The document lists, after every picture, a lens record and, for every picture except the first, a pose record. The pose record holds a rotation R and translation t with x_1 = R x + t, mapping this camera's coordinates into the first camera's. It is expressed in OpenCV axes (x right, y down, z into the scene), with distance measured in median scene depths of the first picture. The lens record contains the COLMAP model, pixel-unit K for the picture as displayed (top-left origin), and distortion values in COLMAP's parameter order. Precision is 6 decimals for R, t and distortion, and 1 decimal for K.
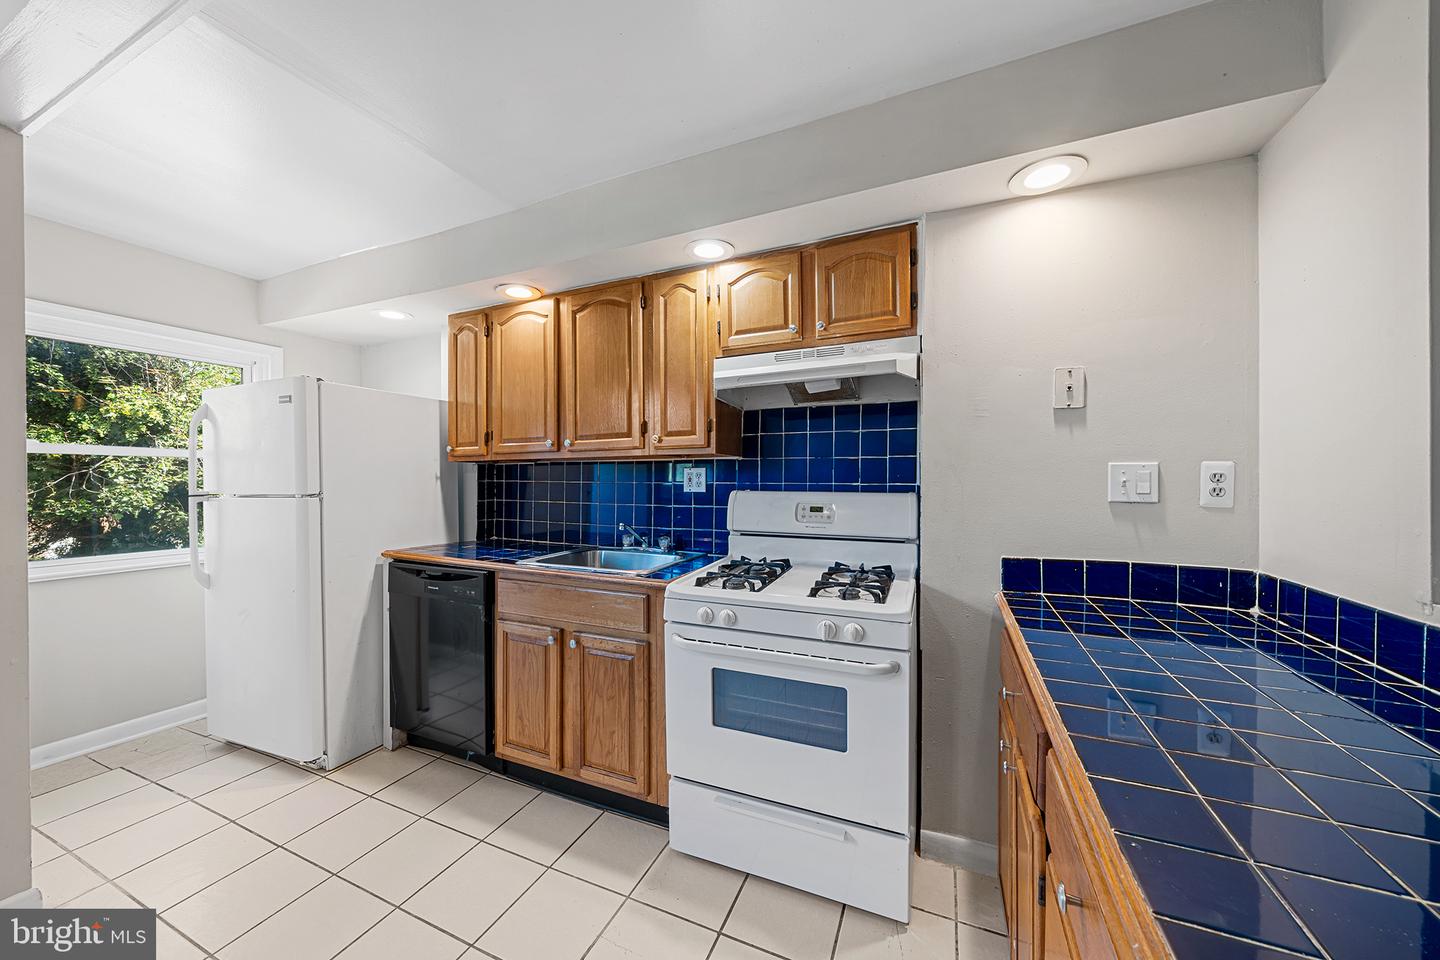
lens RADIAL K [[516.6, 0, 714.3], [0, 516.6, 483.7], [0, 0, 1]] dist [0.000332, -0.000270]
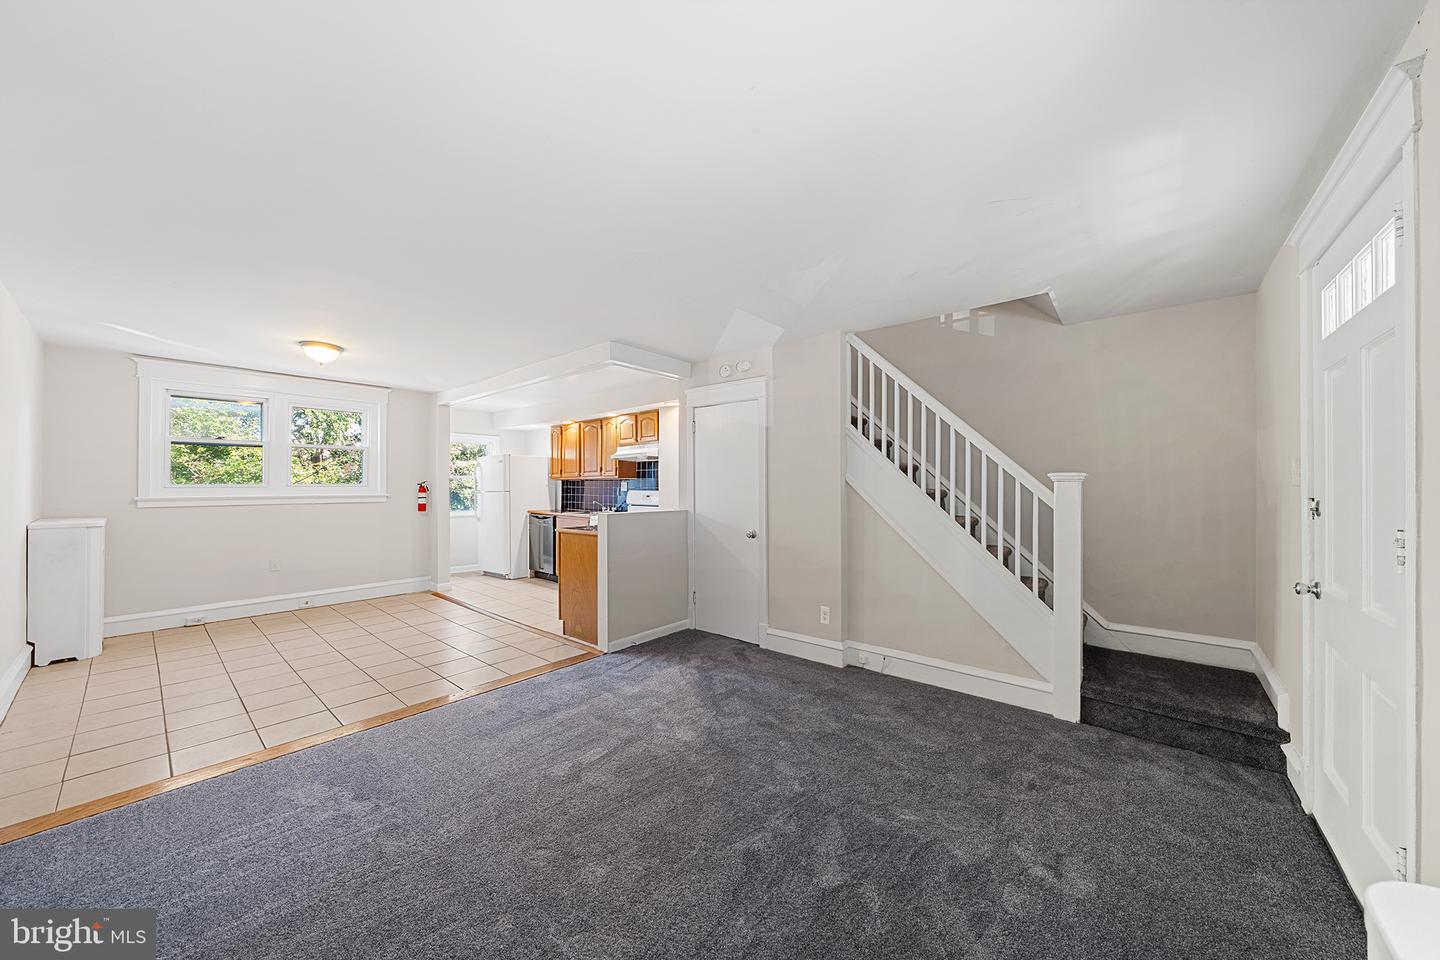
lens RADIAL K [[483.4, 0, 709.2], [0, 483.4, 482.2], [0, 0, 1]] dist [-0.007363, 0.000351]
pose [[0.958220, -0.004417, -0.285999, 1.325370], [0.000764, 0.999917, -0.012885, 0.004720], [0.286032, 0.012128, 0.958143, -1.568254]]
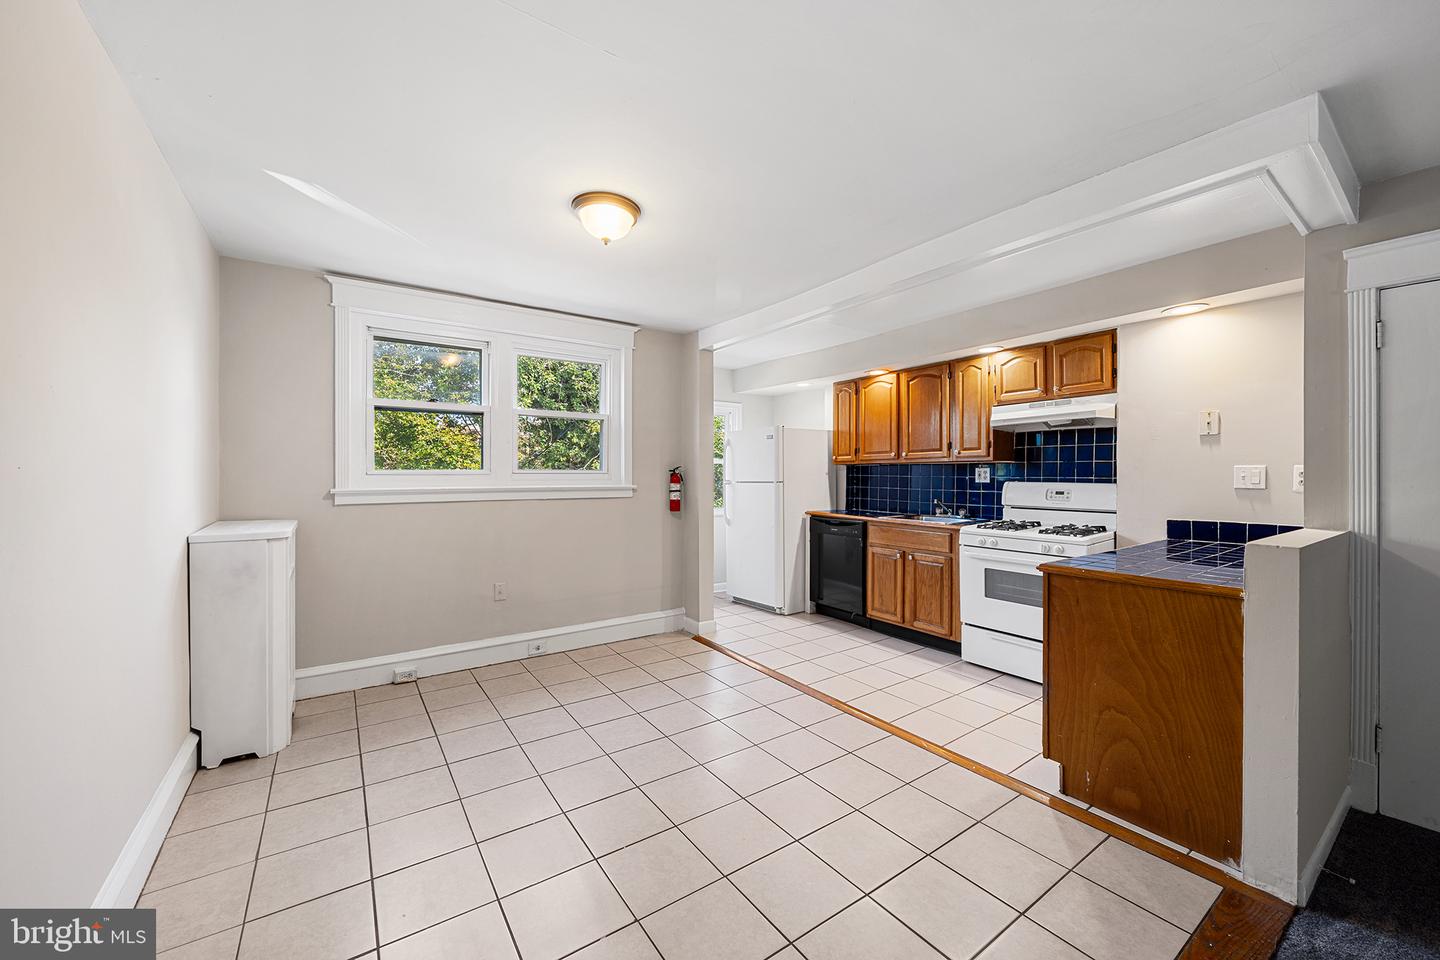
lens RADIAL K [[537.9, 0, 716.5], [0, 537.9, 478.4], [0, 0, 1]] dist [-0.005954, -0.000579]
pose [[0.851665, 0.004679, -0.524065, 0.158518], [-0.003714, 0.999989, 0.002893, 0.002192], [0.524073, -0.000518, 0.851673, -1.051973]]
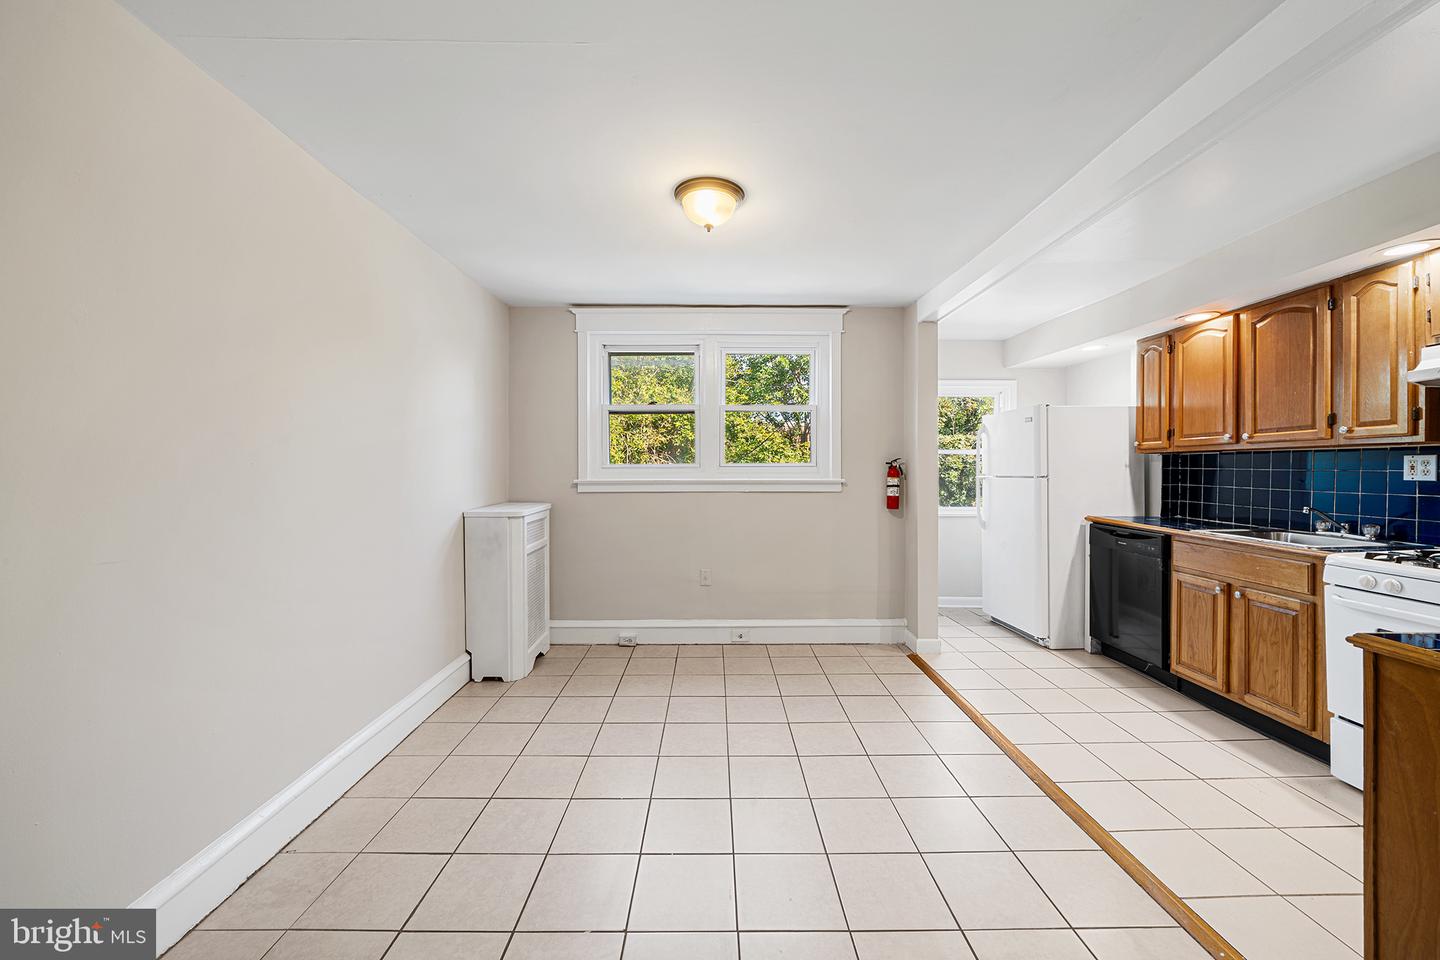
lens RADIAL K [[537.9, 0, 726.9], [0, 537.9, 471.8], [0, 0, 1]] dist [-0.005954, -0.000579]
pose [[0.417874, 0.006737, -0.908480, 0.369363], [-0.004159, 0.999976, 0.005502, 0.000529], [0.908495, 0.001479, 0.417892, -0.656459]]
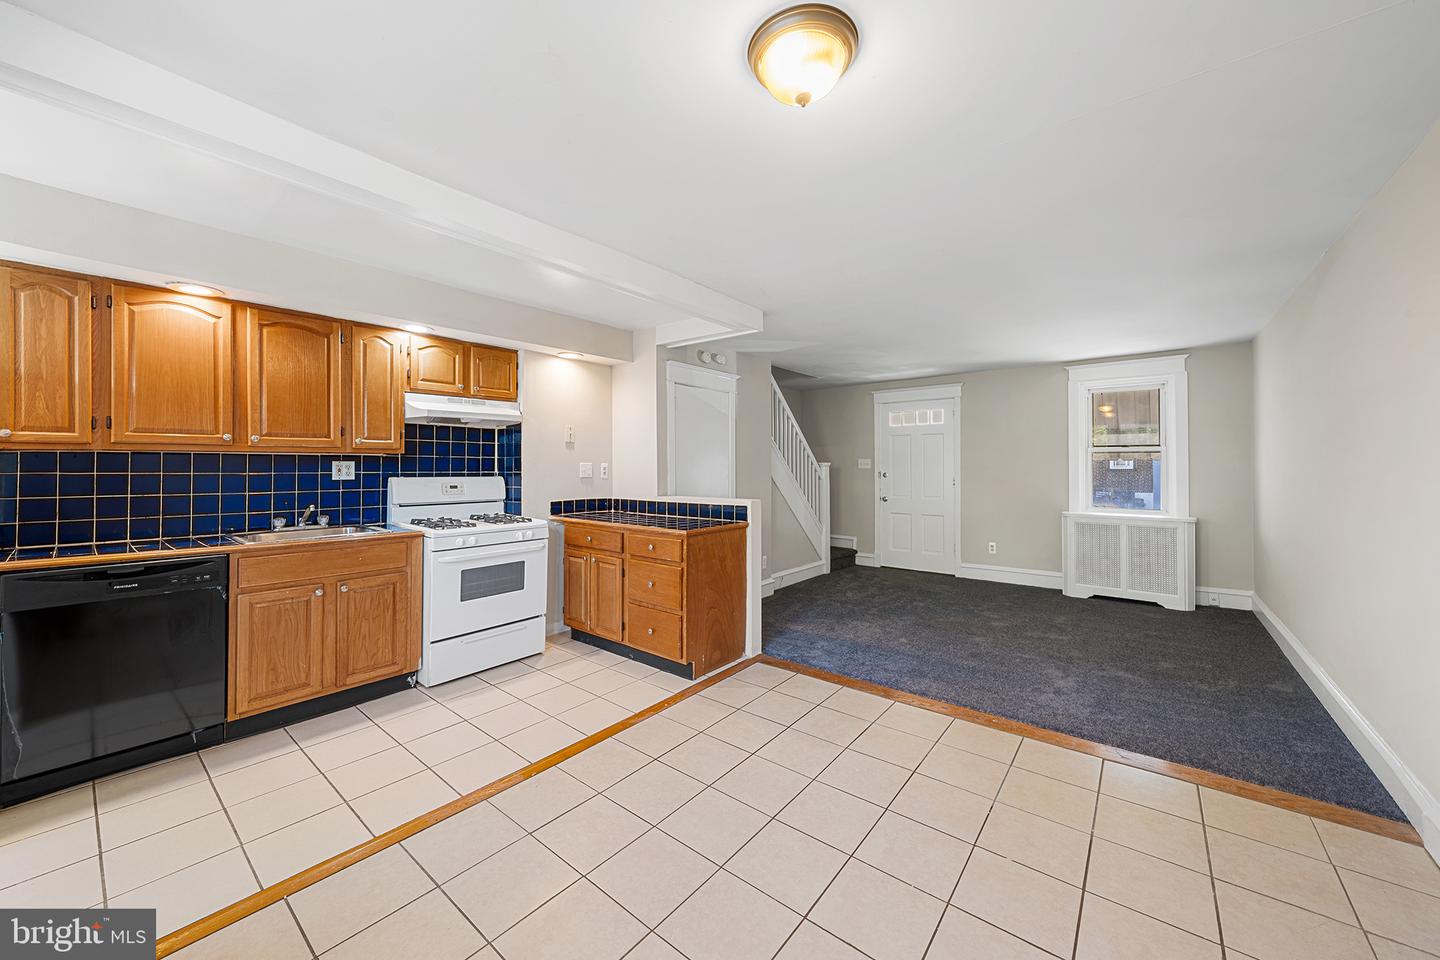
lens RADIAL K [[537.9, 0, 717.6], [0, 537.9, 461.2], [0, 0, 1]] dist [-0.005954, -0.000579]
pose [[0.267148, 0.008430, 0.963619, -1.282290], [0.005463, 0.999932, -0.010262, -0.013115], [-0.963640, 0.008006, 0.267084, -0.329348]]
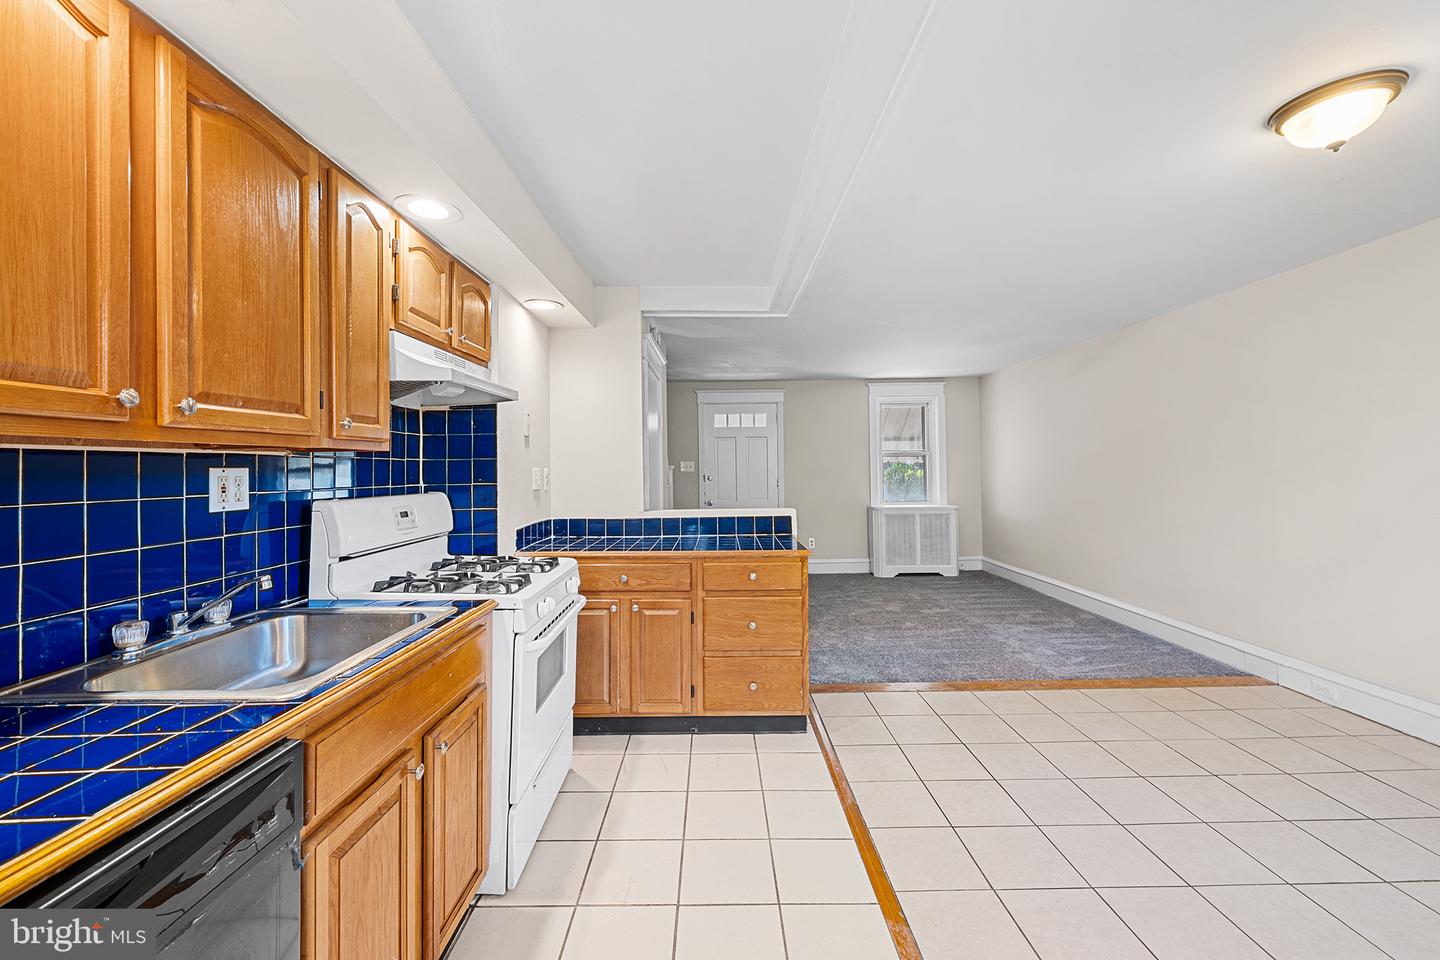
lens RADIAL K [[580.8, 0, 715.7], [0, 580.8, 454.6], [0, 0, 1]] dist [-0.001761, 0.000215]
pose [[-0.411244, 0.025540, 0.911167, -0.979286], [0.017295, 0.999646, -0.020214, -0.027061], [-0.911361, 0.007445, -0.411541, 0.903472]]
